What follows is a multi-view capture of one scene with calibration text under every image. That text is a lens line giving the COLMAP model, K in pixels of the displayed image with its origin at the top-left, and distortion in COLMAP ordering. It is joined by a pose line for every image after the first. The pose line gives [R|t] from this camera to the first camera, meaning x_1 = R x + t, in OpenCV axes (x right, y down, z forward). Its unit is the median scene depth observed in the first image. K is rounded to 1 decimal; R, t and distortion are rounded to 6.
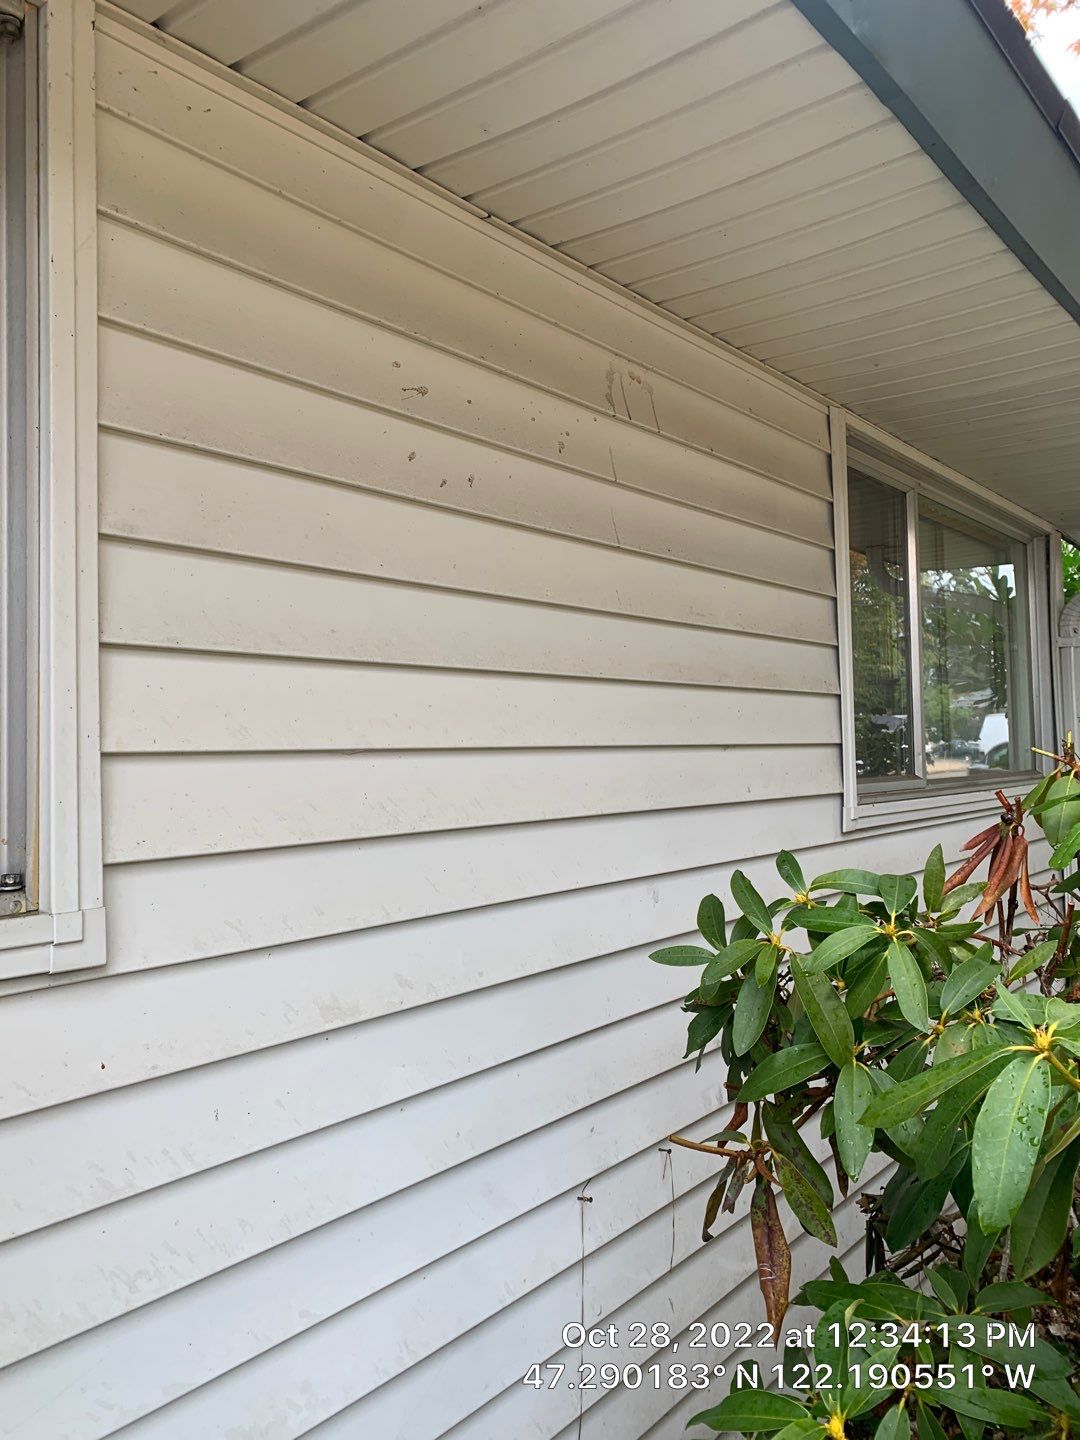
lens RADIAL K [[1110.6, 0, 540.0], [0, 1110.6, 720.0], [0, 0, 1]] dist [-0.000990, -0.001000]
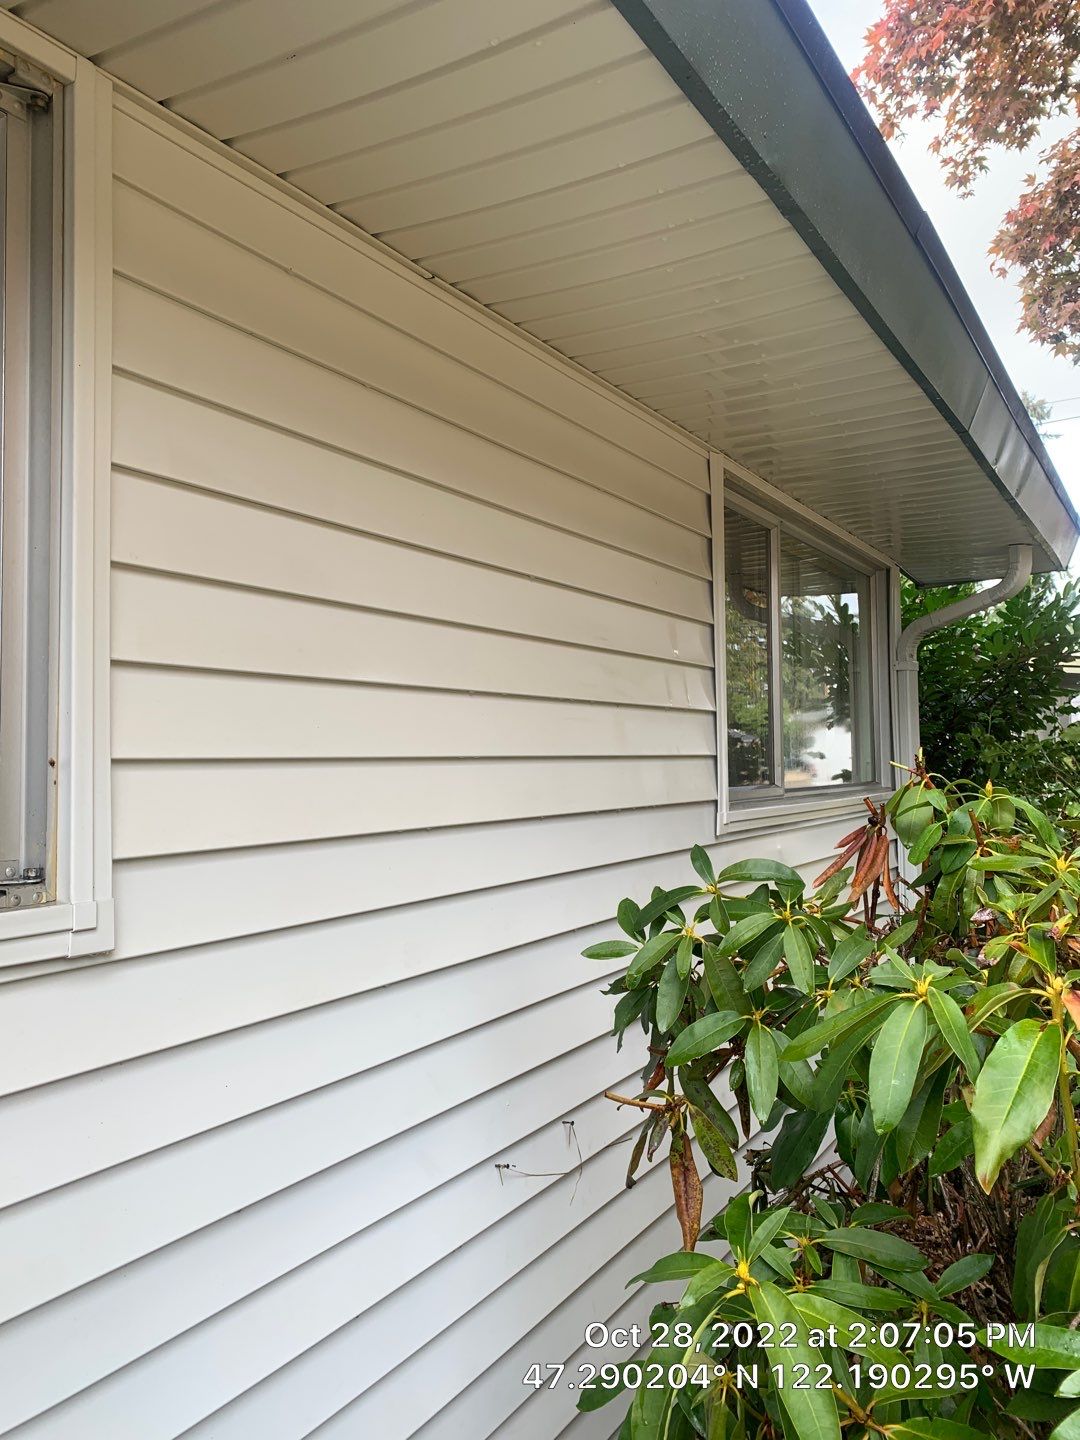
lens RADIAL K [[1111.7, 0, 541.5], [0, 1111.7, 728.9], [0, 0, 1]] dist [-0.004238, -0.000875]
pose [[0.990065, 0.011529, 0.140136, -0.108426], [-0.011222, 0.999933, -0.002982, -0.001788], [-0.140161, 0.001380, 0.990128, -0.136604]]
